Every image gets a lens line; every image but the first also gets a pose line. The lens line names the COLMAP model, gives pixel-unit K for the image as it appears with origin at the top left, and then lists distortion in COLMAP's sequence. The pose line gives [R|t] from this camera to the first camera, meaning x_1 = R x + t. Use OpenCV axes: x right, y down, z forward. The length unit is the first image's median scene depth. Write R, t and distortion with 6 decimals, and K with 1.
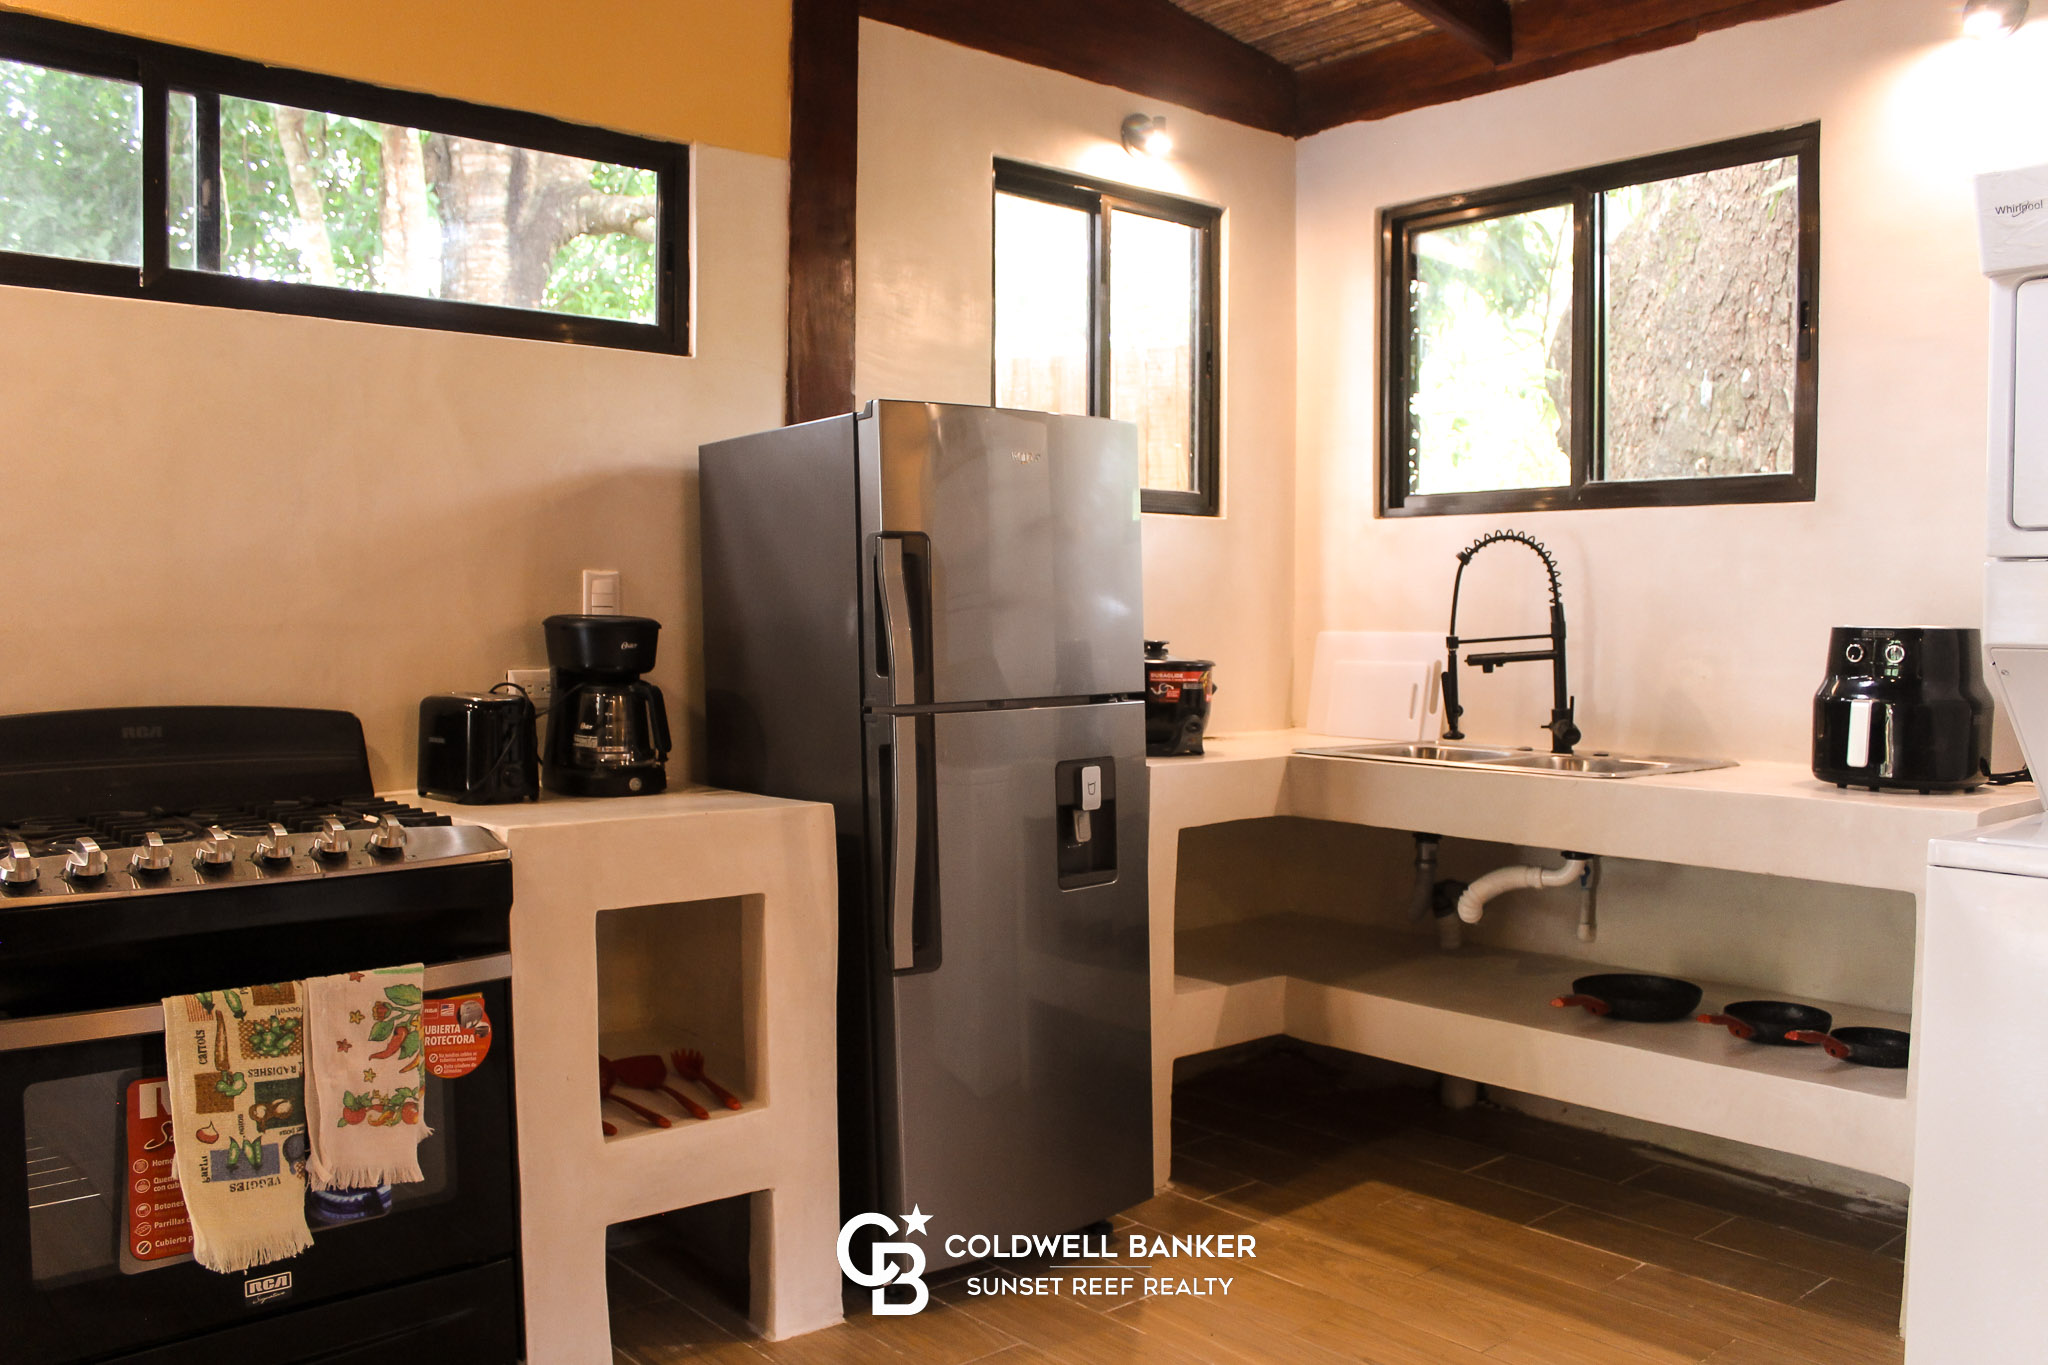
lens RADIAL K [[1692.8, 0, 1018.1], [0, 1692.8, 703.4], [0, 0, 1]] dist [-0.151170, 0.121433]
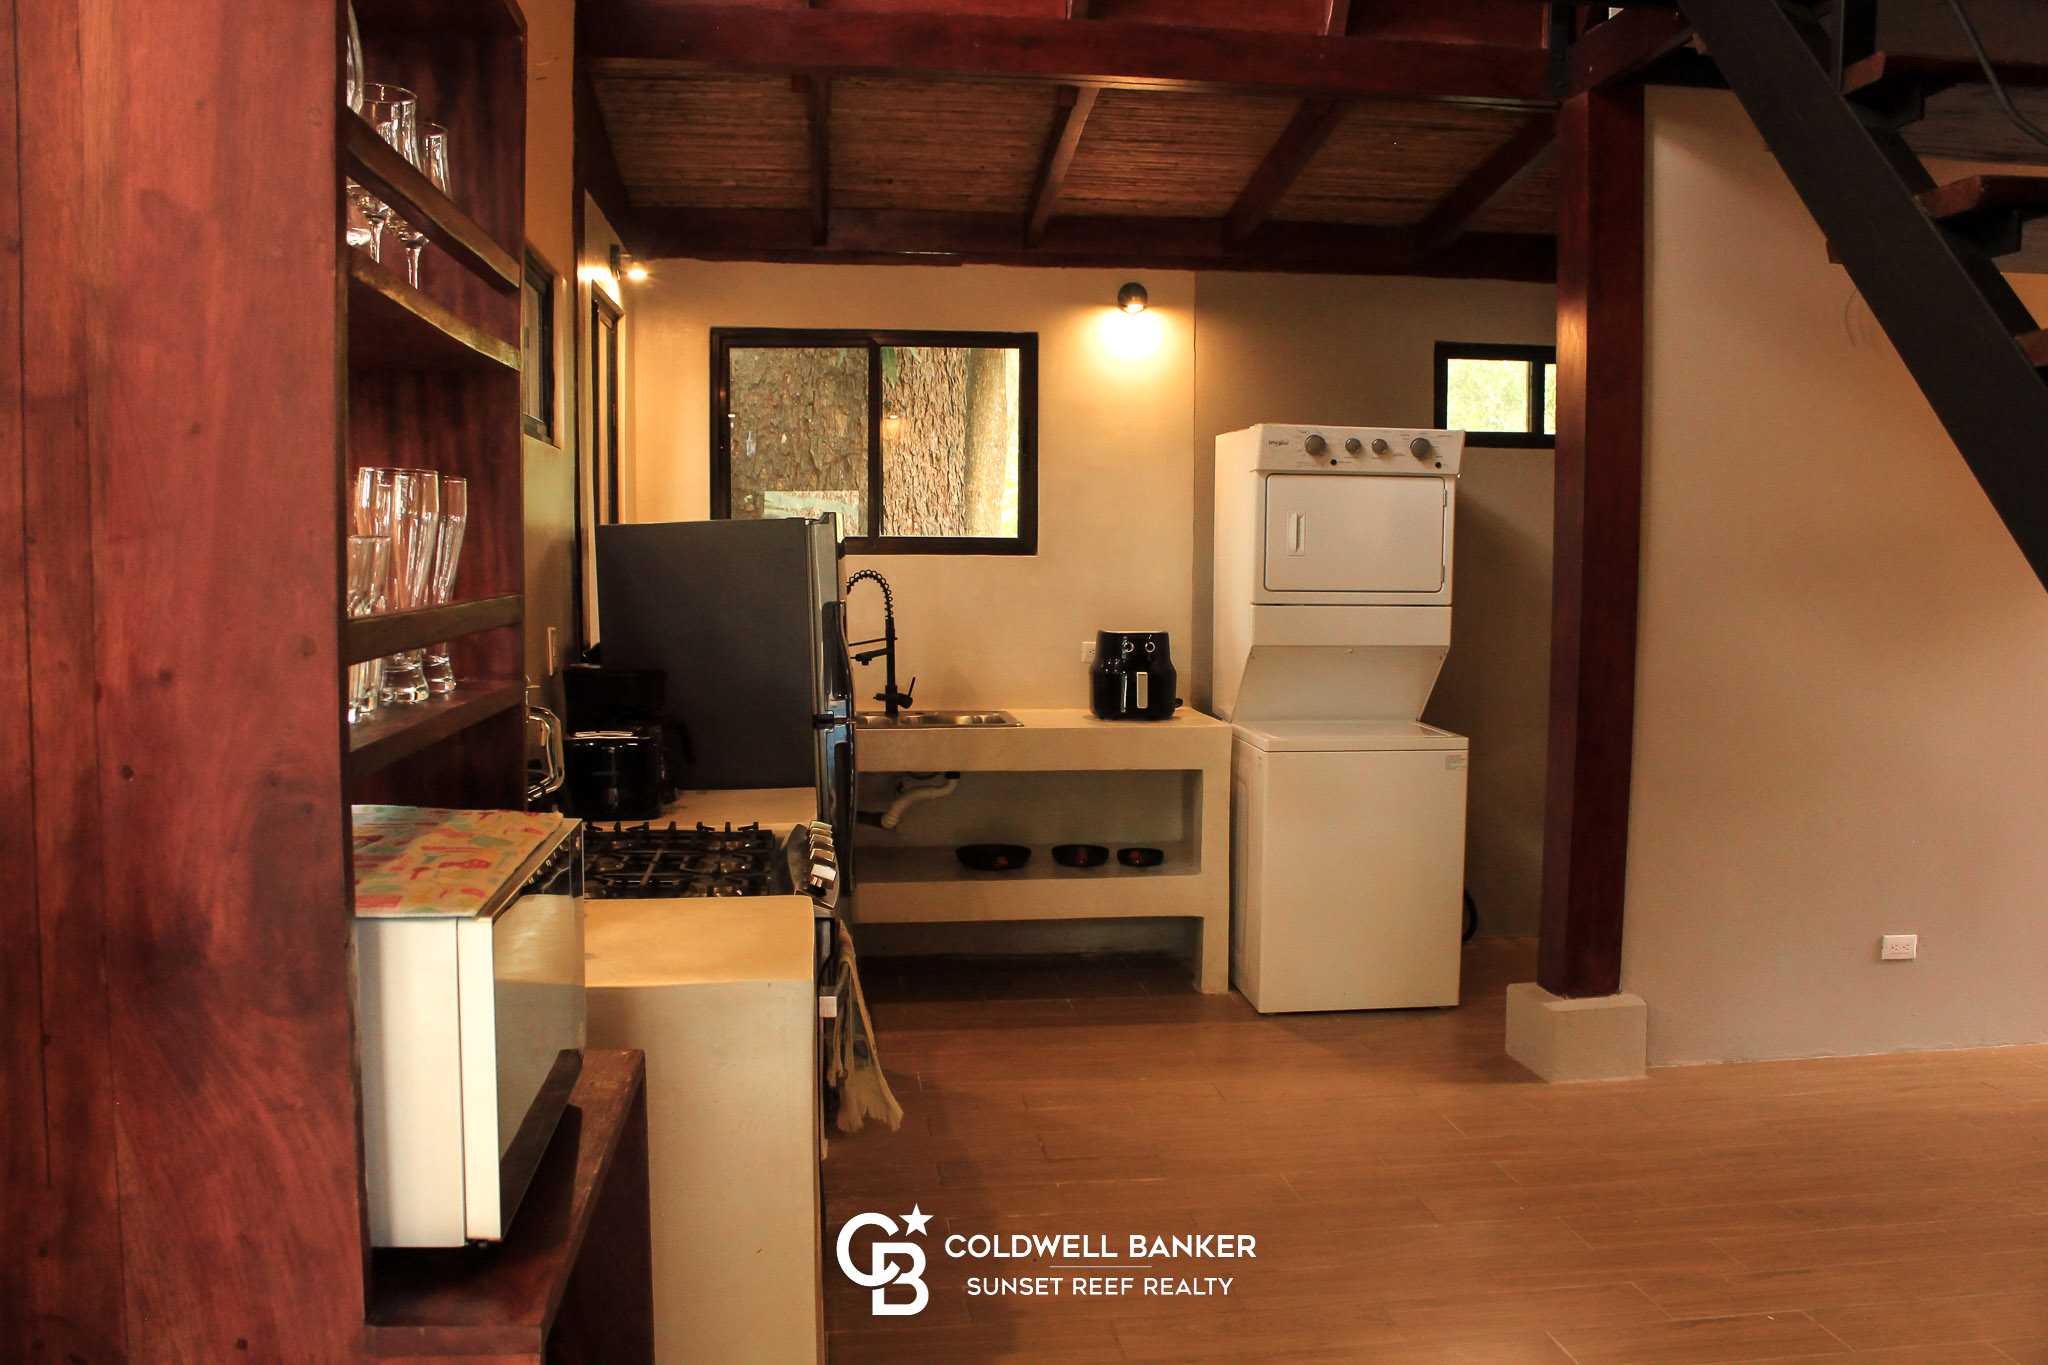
lens RADIAL K [[1692.8, 0, 1027.6], [0, 1692.8, 692.2], [0, 0, 1]] dist [-0.151170, 0.121433]
pose [[0.559224, -0.068188, 0.826207, -1.080437], [0.041511, 0.997665, 0.054241, -0.084898], [-0.827976, 0.003964, 0.560749, 0.021466]]
